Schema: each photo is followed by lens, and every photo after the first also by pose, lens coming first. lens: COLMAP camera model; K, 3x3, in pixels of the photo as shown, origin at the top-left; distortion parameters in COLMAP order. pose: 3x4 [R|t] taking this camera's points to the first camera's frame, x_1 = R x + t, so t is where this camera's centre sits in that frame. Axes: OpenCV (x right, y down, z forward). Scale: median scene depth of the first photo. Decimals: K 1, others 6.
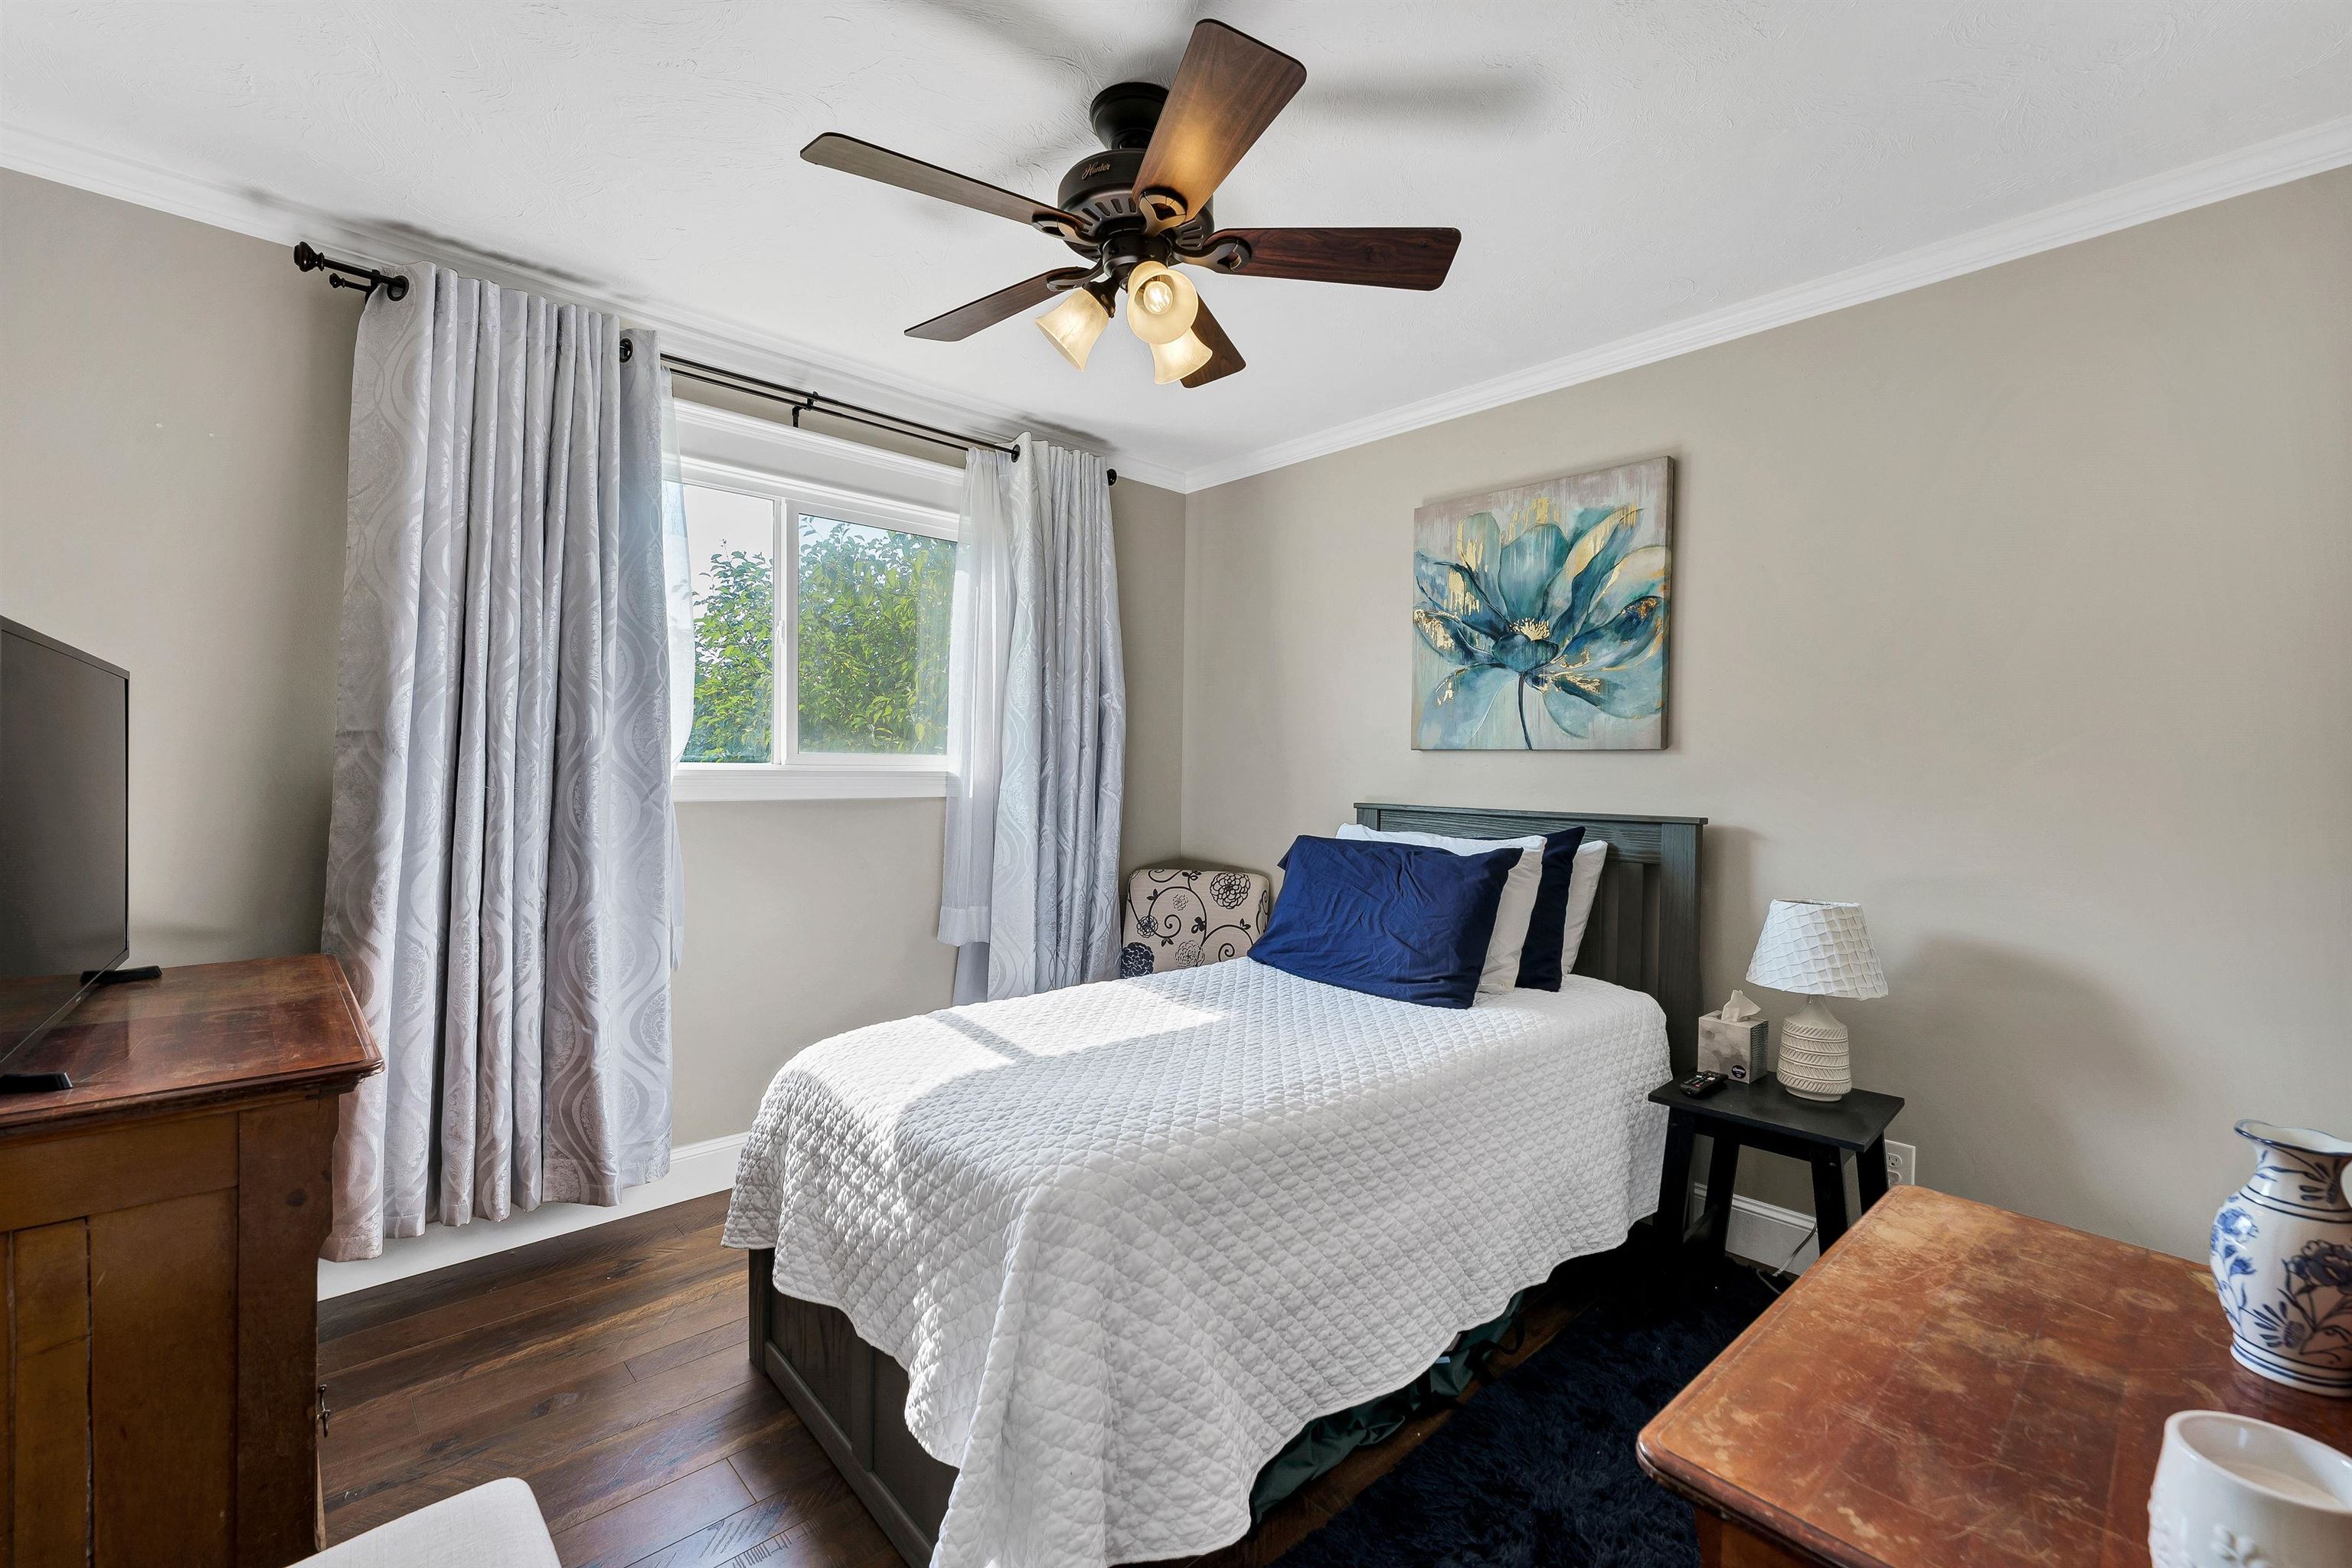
lens RADIAL K [[982.9, 0, 1163.2], [0, 982.9, 788.9], [0, 0, 1]] dist [0.000327, -0.002678]
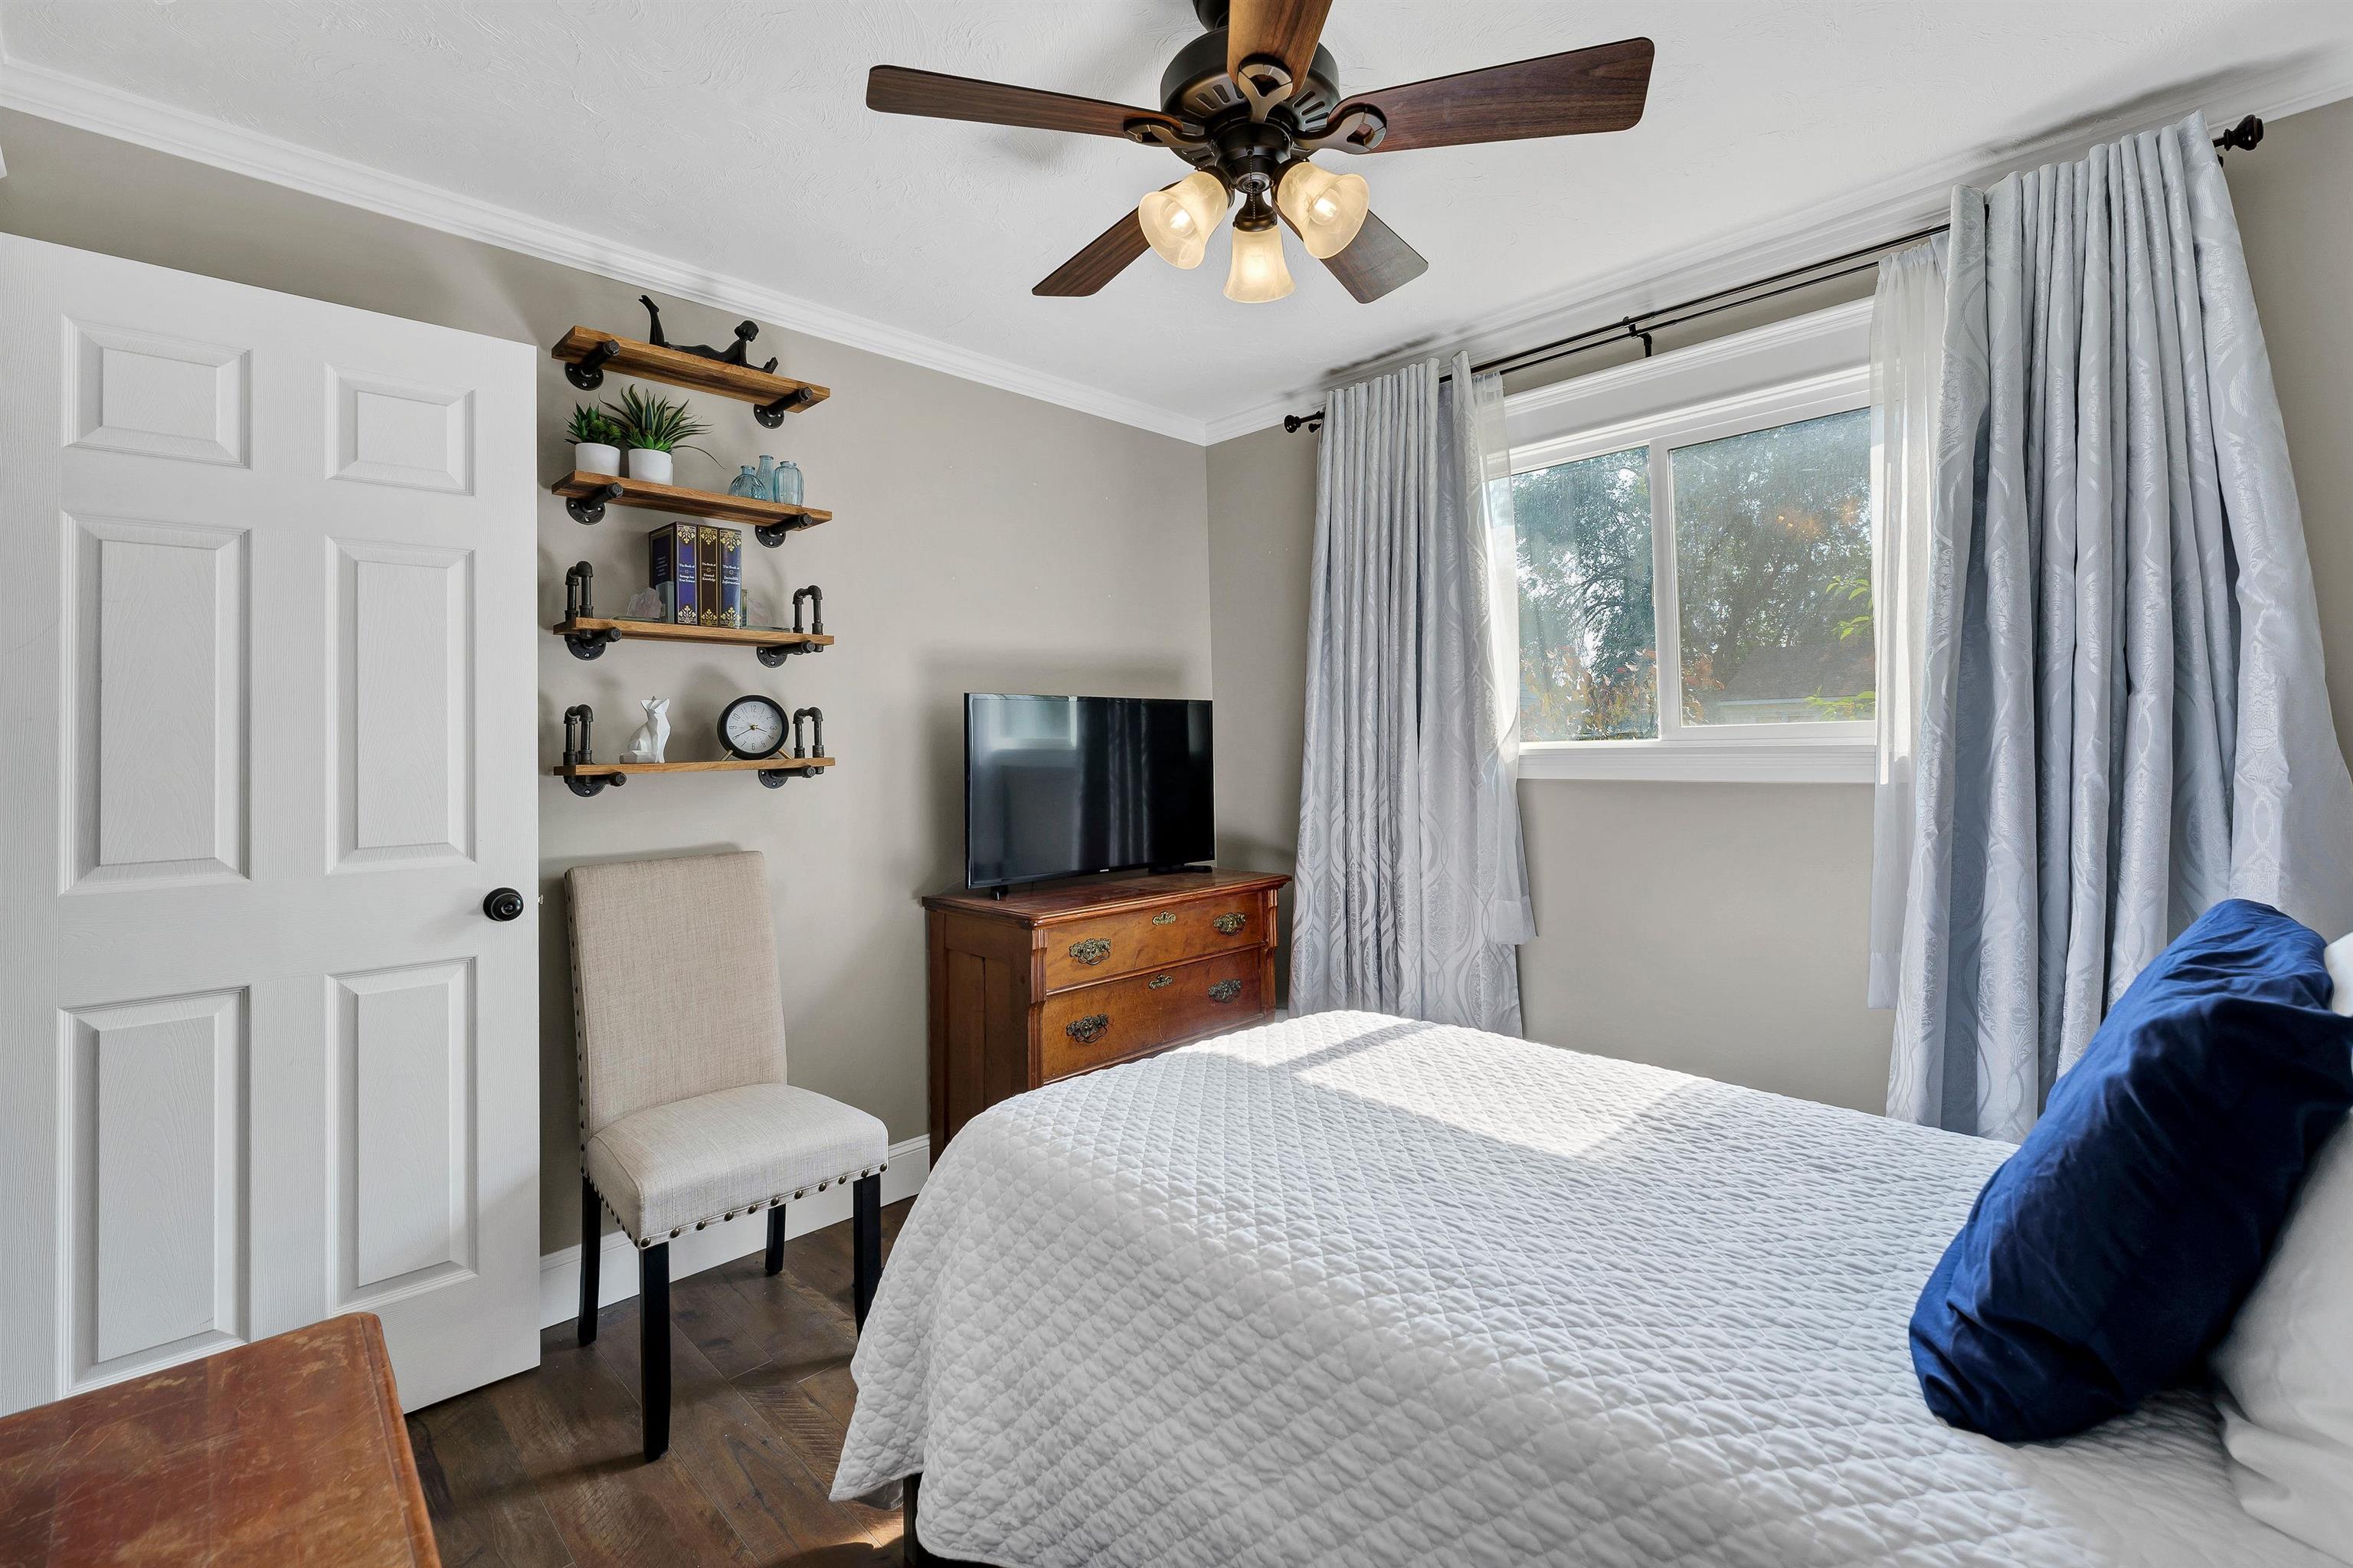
lens RADIAL K [[1005.4, 0, 1174.5], [0, 1005.4, 740.1], [0, 0, 1]] dist [0.001491, -0.000317]
pose [[0.040727, -0.021121, -0.998947, 0.673274], [-0.001655, 0.999774, -0.021206, -0.009265], [0.999169, 0.002517, 0.040683, 0.730971]]
